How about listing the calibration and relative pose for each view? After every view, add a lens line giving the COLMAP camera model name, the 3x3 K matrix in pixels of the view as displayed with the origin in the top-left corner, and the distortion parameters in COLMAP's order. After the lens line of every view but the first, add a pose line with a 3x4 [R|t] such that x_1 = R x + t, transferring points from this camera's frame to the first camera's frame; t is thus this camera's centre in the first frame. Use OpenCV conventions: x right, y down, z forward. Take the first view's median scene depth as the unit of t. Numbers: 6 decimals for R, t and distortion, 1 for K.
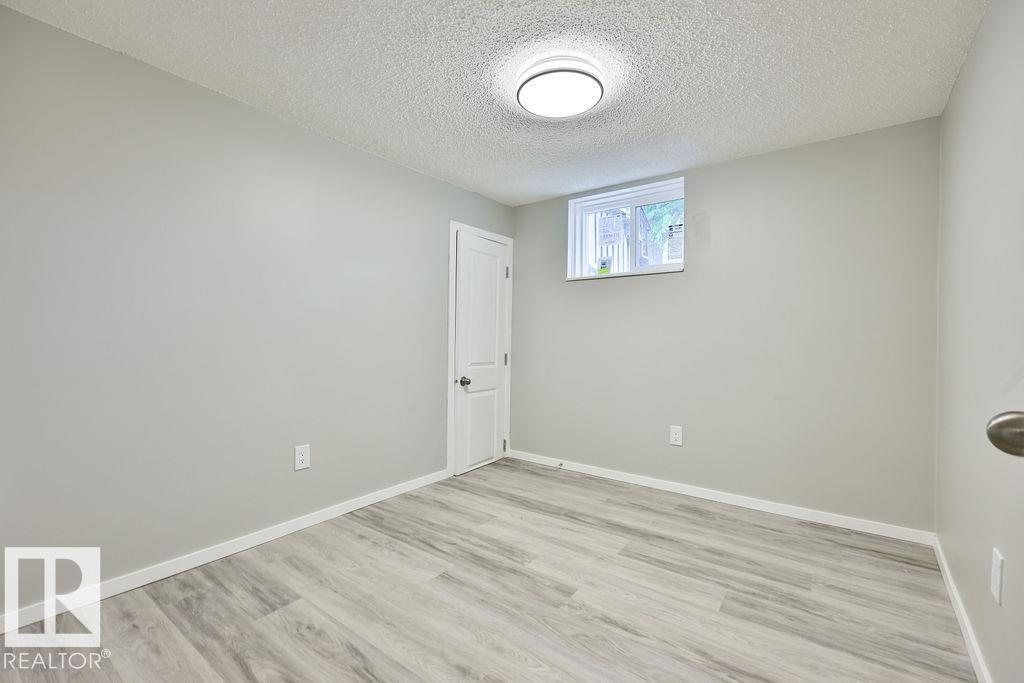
lens RADIAL K [[436.0, 0, 514.3], [0, 436.0, 339.6], [0, 0, 1]] dist [-0.000607, 0.000229]
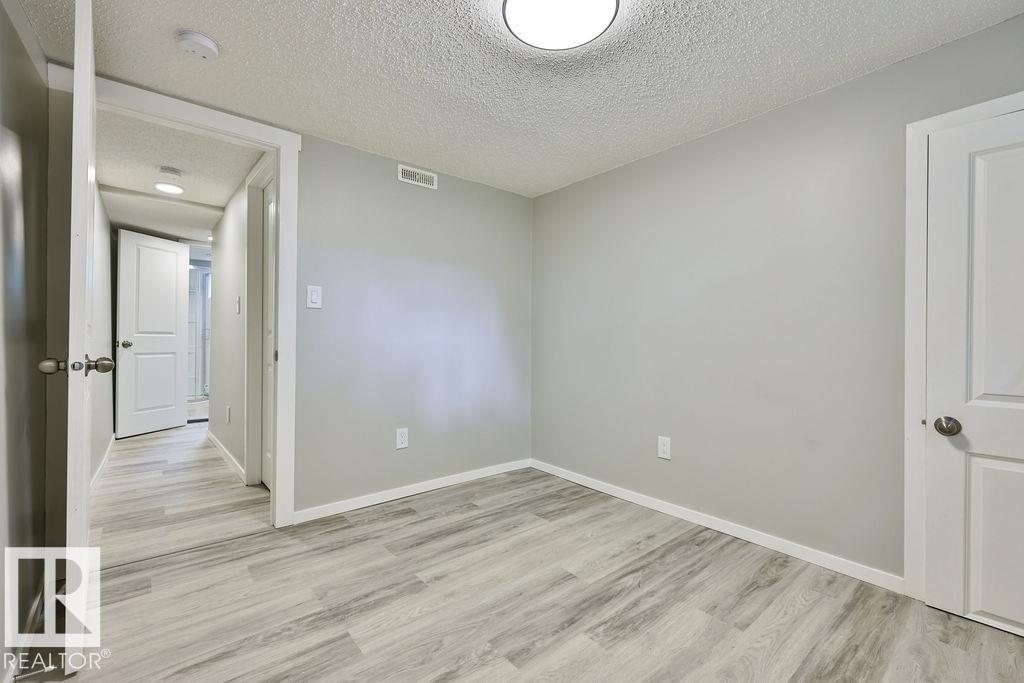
lens RADIAL K [[436.0, 0, 514.3], [0, 436.0, 339.6], [0, 0, 1]] dist [-0.000607, 0.000229]
pose [[-0.233615, -0.005541, -0.972313, 0.727638], [-0.008872, 0.999954, -0.003567, 0.004506], [0.972289, 0.007793, -0.233653, 0.957456]]
